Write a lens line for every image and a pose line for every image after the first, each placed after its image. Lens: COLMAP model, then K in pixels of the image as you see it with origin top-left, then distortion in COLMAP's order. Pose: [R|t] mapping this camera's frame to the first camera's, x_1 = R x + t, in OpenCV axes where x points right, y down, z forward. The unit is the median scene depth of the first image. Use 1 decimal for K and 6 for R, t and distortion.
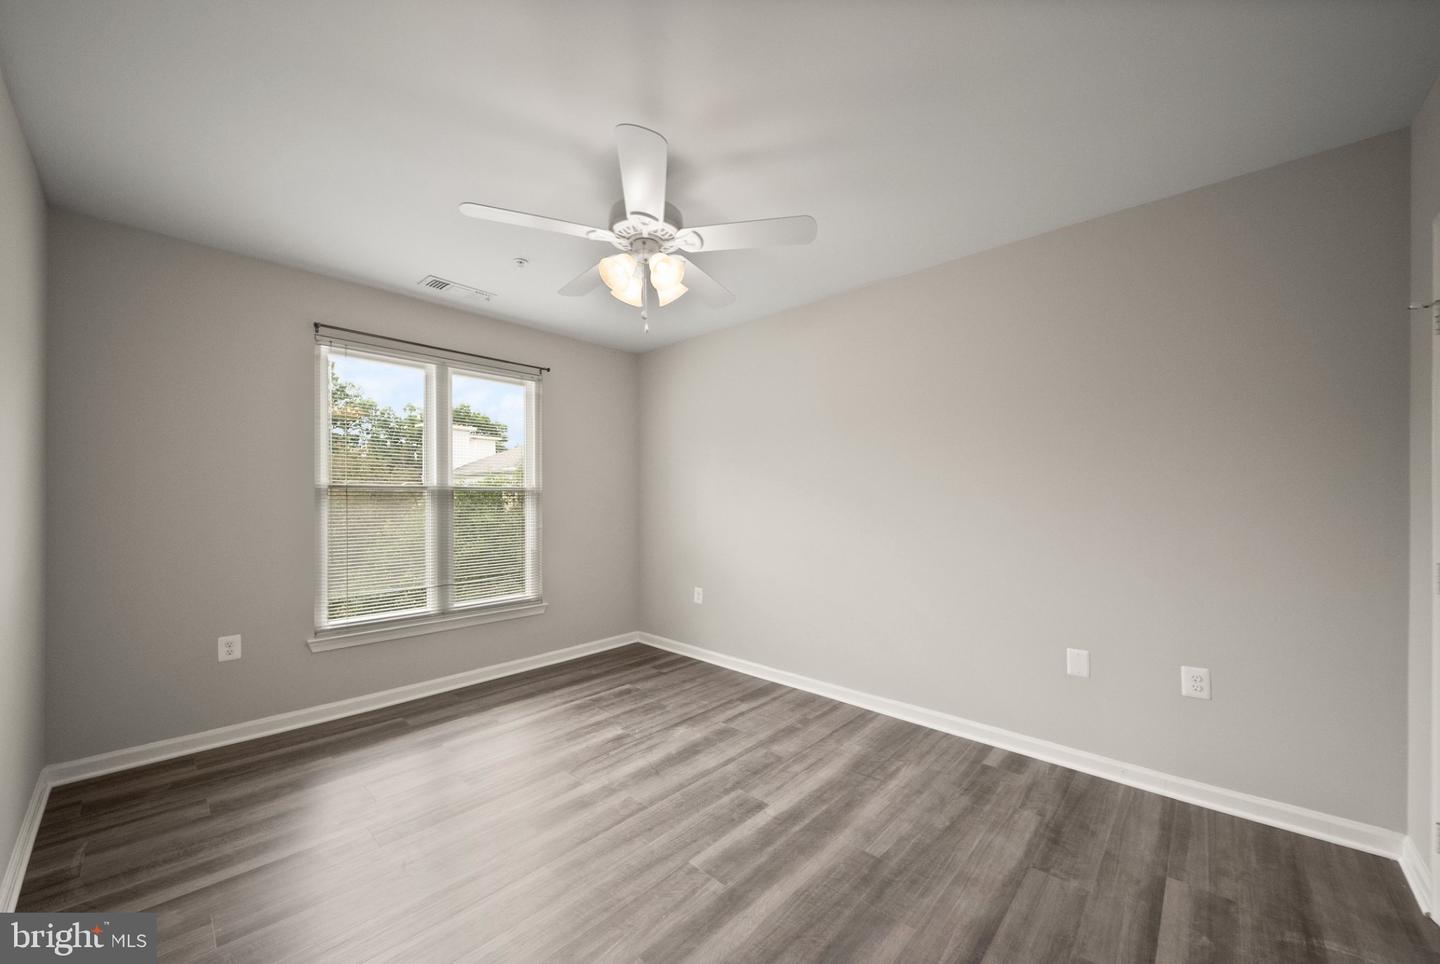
lens RADIAL K [[528.1, 0, 713.3], [0, 528.1, 488.1], [0, 0, 1]] dist [0.000645, -0.004453]
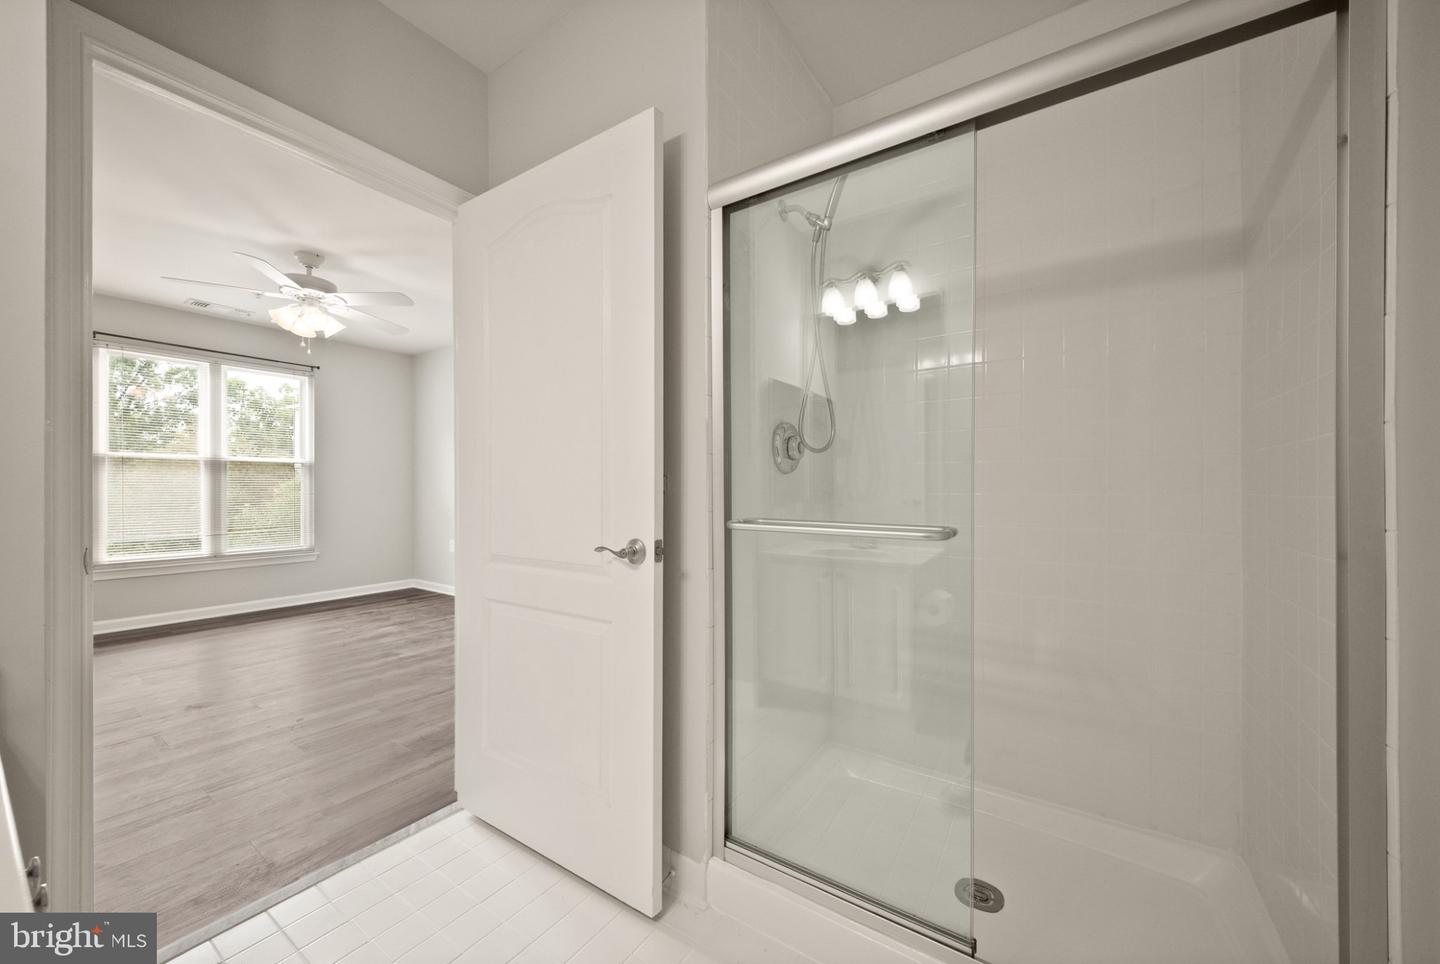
lens RADIAL K [[521.4, 0, 720.0], [0, 521.4, 482.0], [0, 0, 1]] dist [-0.000021, -0.007695]
pose [[0.986793, 0.004739, 0.161914, 0.439462], [-0.005903, 0.999960, 0.006709, 0.036012], [-0.161876, -0.007576, 0.986782, -0.390449]]
